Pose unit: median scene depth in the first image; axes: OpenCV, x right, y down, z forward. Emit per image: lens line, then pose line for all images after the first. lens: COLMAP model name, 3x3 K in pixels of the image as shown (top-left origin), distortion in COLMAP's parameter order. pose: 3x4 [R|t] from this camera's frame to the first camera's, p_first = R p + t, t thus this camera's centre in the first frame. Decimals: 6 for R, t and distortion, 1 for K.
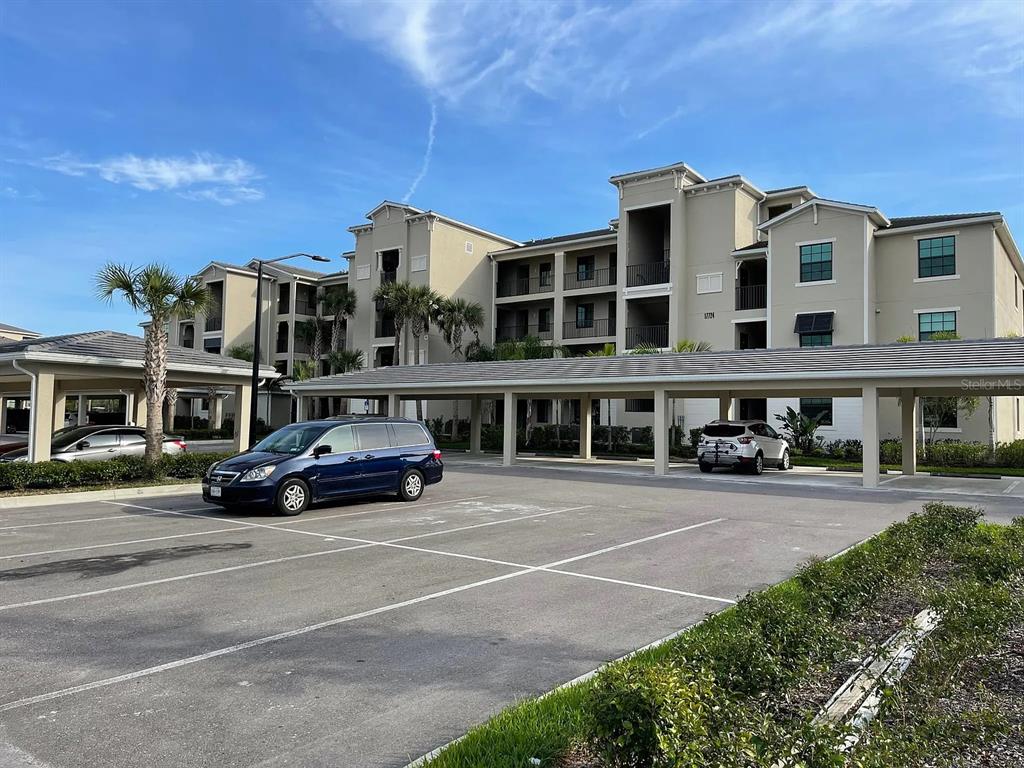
lens RADIAL K [[776.9, 0, 512.5], [0, 776.9, 387.8], [0, 0, 1]] dist [0.031635, -0.000597]
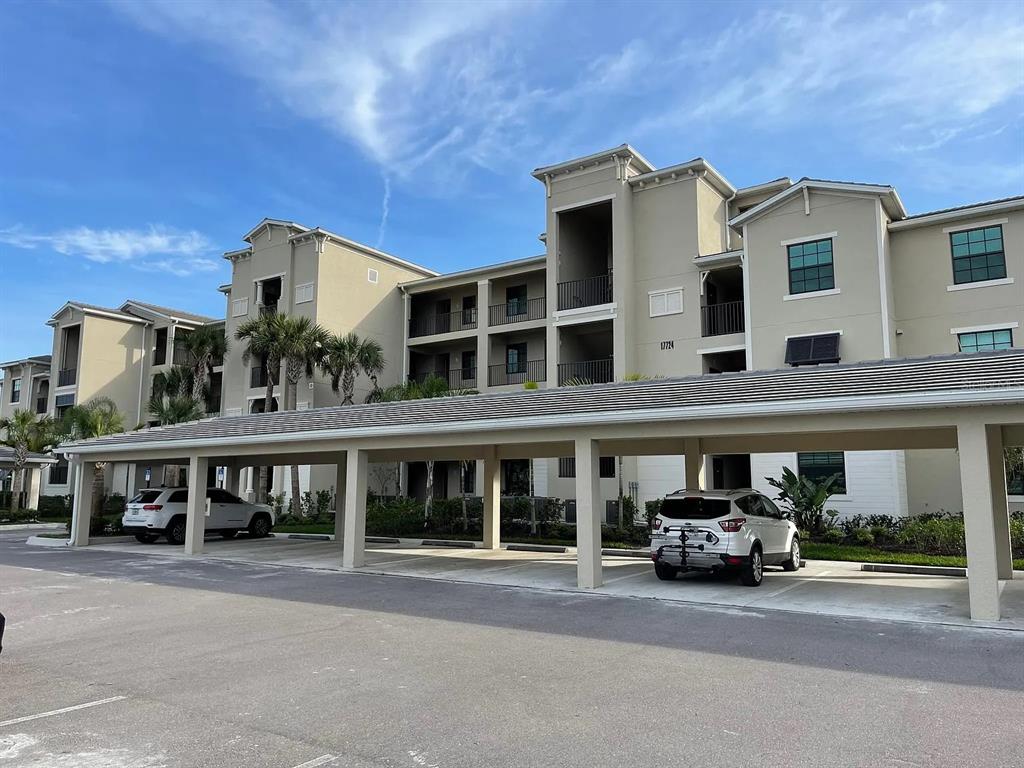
lens RADIAL K [[776.9, 0, 512.5], [0, 776.9, 387.8], [0, 0, 1]] dist [0.031635, -0.000597]
pose [[0.998963, -0.009473, 0.044522, 0.071486], [0.013236, 0.996293, -0.085003, 0.008248], [-0.043552, 0.085505, 0.995385, 0.270656]]
